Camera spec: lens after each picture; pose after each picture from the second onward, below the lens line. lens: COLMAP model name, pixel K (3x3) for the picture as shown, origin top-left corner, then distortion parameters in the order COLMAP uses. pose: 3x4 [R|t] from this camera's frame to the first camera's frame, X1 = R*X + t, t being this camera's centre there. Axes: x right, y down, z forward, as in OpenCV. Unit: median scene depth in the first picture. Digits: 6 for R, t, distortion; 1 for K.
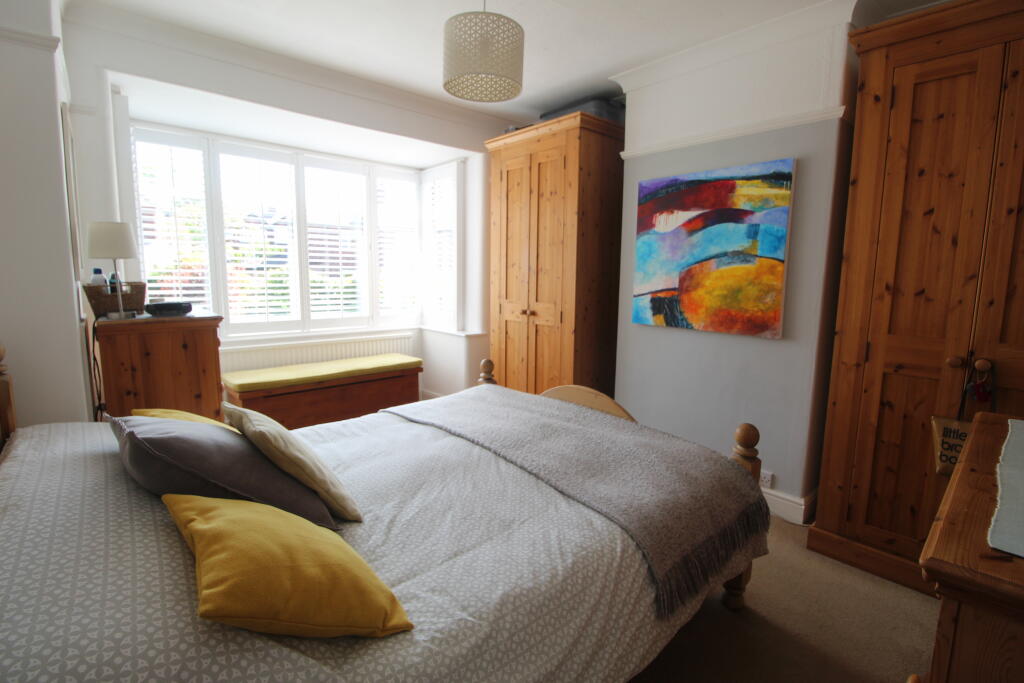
lens RADIAL K [[474.9, 0, 514.4], [0, 474.9, 340.1], [0, 0, 1]] dist [0.002503, -0.017674]
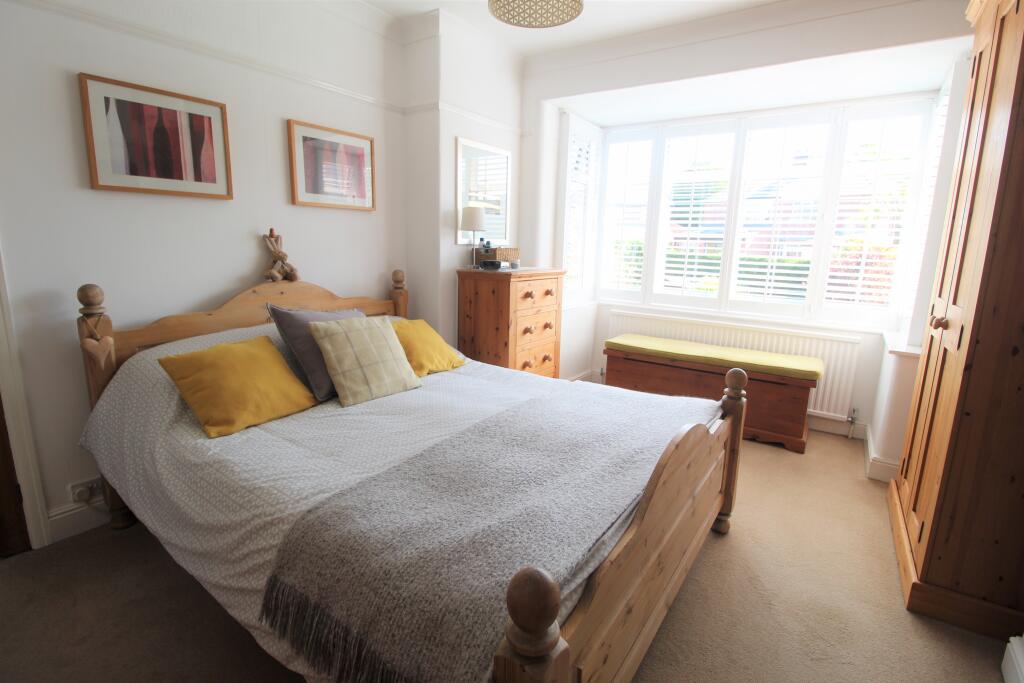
lens RADIAL K [[477.1, 0, 515.3], [0, 477.1, 336.1], [0, 0, 1]] dist [-0.000229, -0.000082]
pose [[0.223522, 0.173960, -0.959050, 0.745139], [-0.163455, 0.976700, 0.139065, -0.069874], [0.960896, 0.125678, 0.246748, 0.747111]]
